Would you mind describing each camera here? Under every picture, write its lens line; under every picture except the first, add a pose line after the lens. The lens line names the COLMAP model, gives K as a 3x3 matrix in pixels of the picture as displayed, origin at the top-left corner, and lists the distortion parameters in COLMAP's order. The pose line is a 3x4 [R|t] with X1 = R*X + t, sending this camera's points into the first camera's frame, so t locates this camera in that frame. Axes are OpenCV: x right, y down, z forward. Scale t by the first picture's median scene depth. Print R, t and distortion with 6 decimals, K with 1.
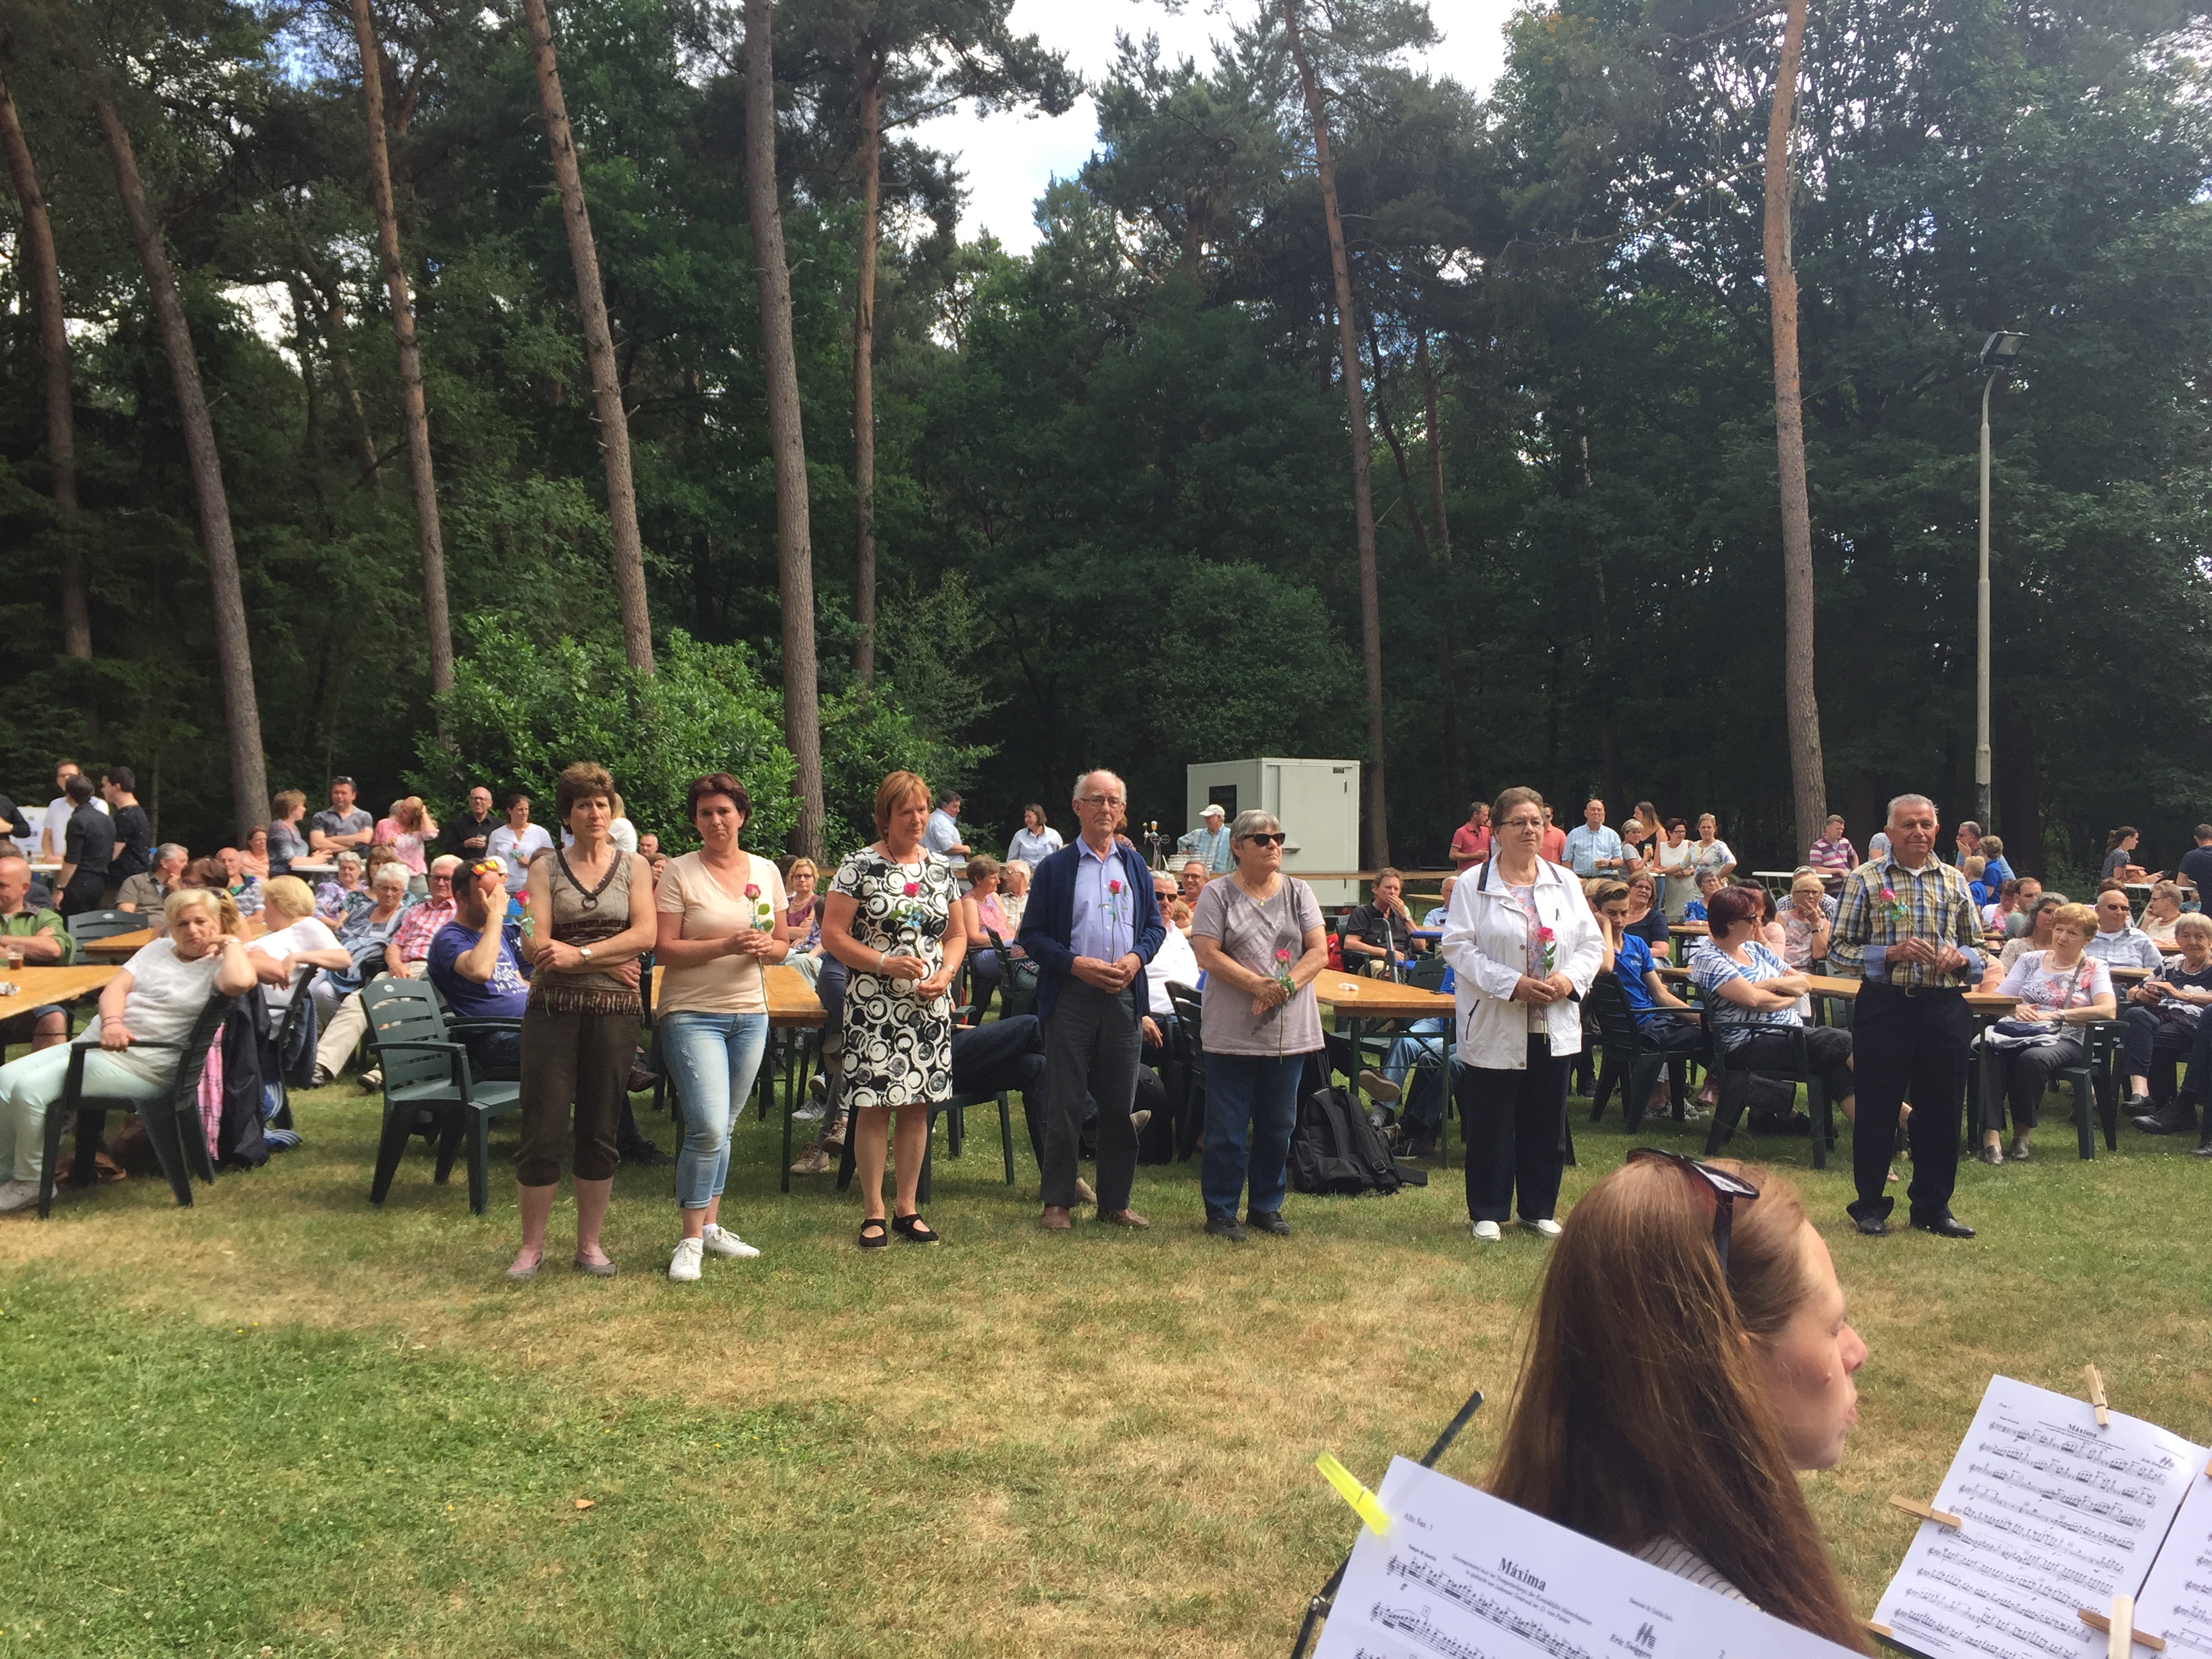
lens RADIAL K [[1803.1, 0, 1106.0], [0, 1803.1, 829.5], [0, 0, 1]] dist [0.096397, -0.128195]
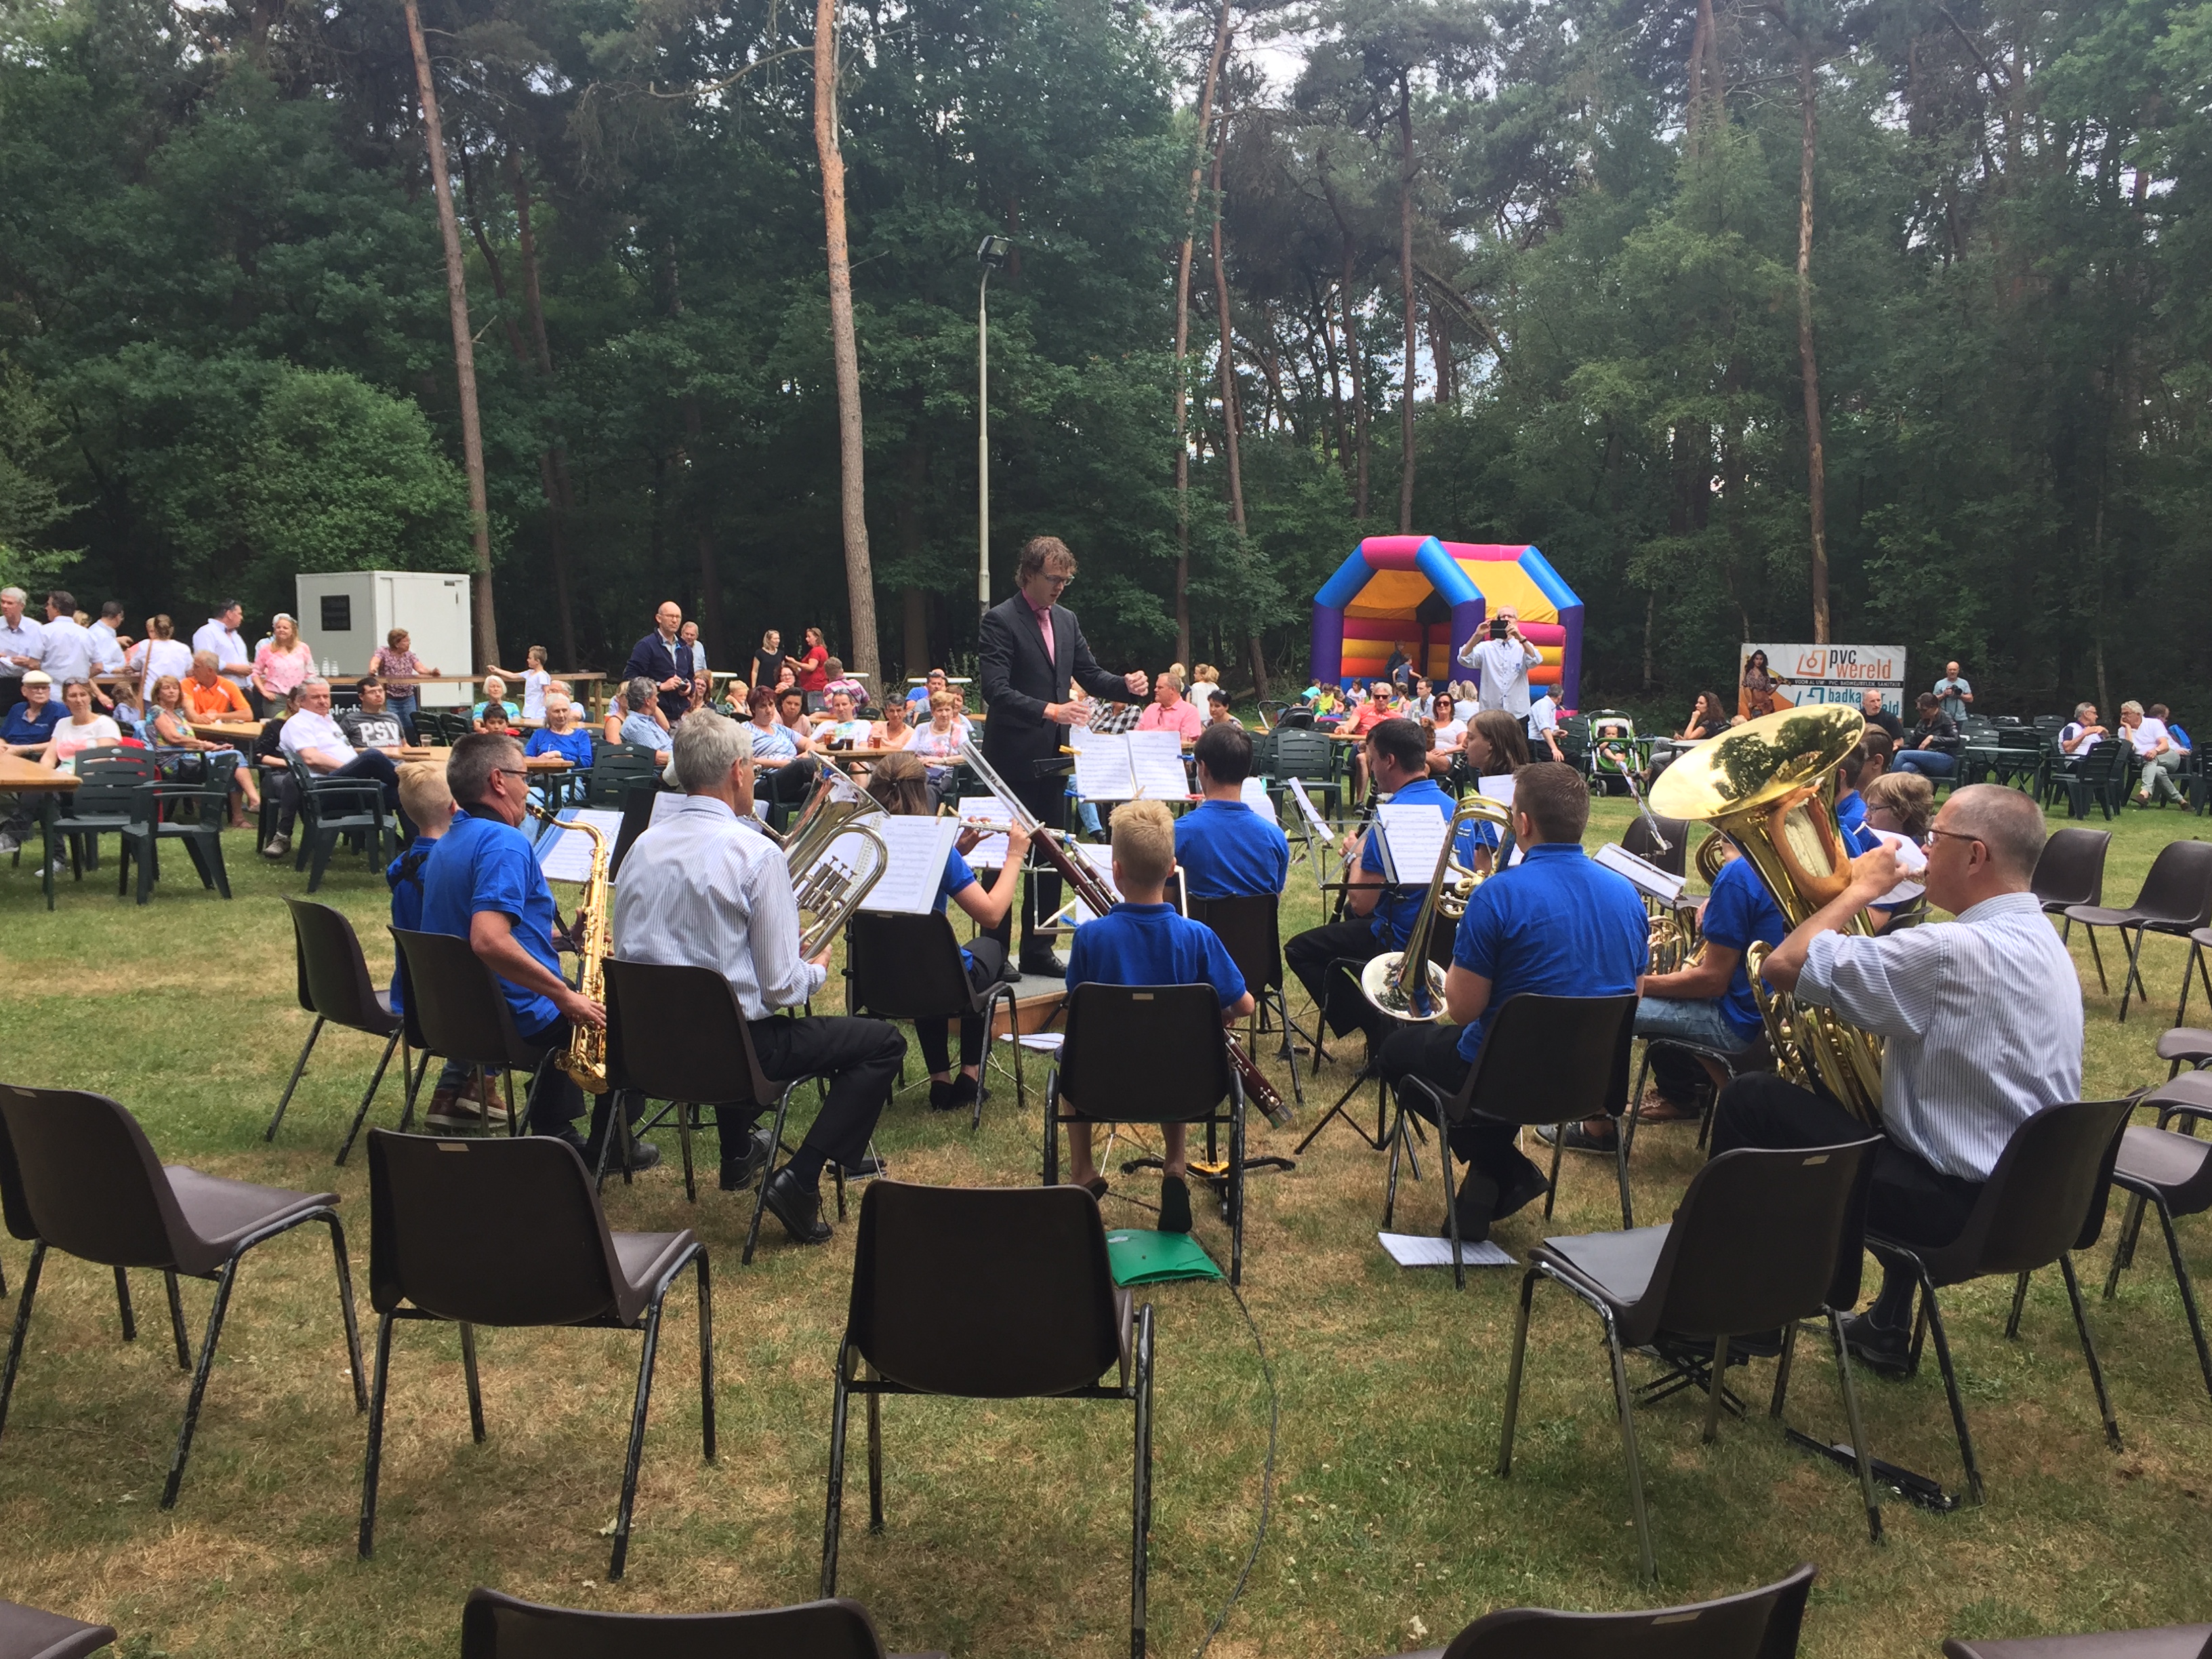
lens RADIAL K [[1803.1, 0, 1106.0], [0, 1803.1, 829.5], [0, 0, 1]] dist [0.096397, -0.128195]
pose [[0.888786, -0.048740, 0.455724, -0.022845], [-0.001266, 0.994065, 0.108784, -0.003594], [-0.458322, -0.097263, 0.883448, -0.140113]]
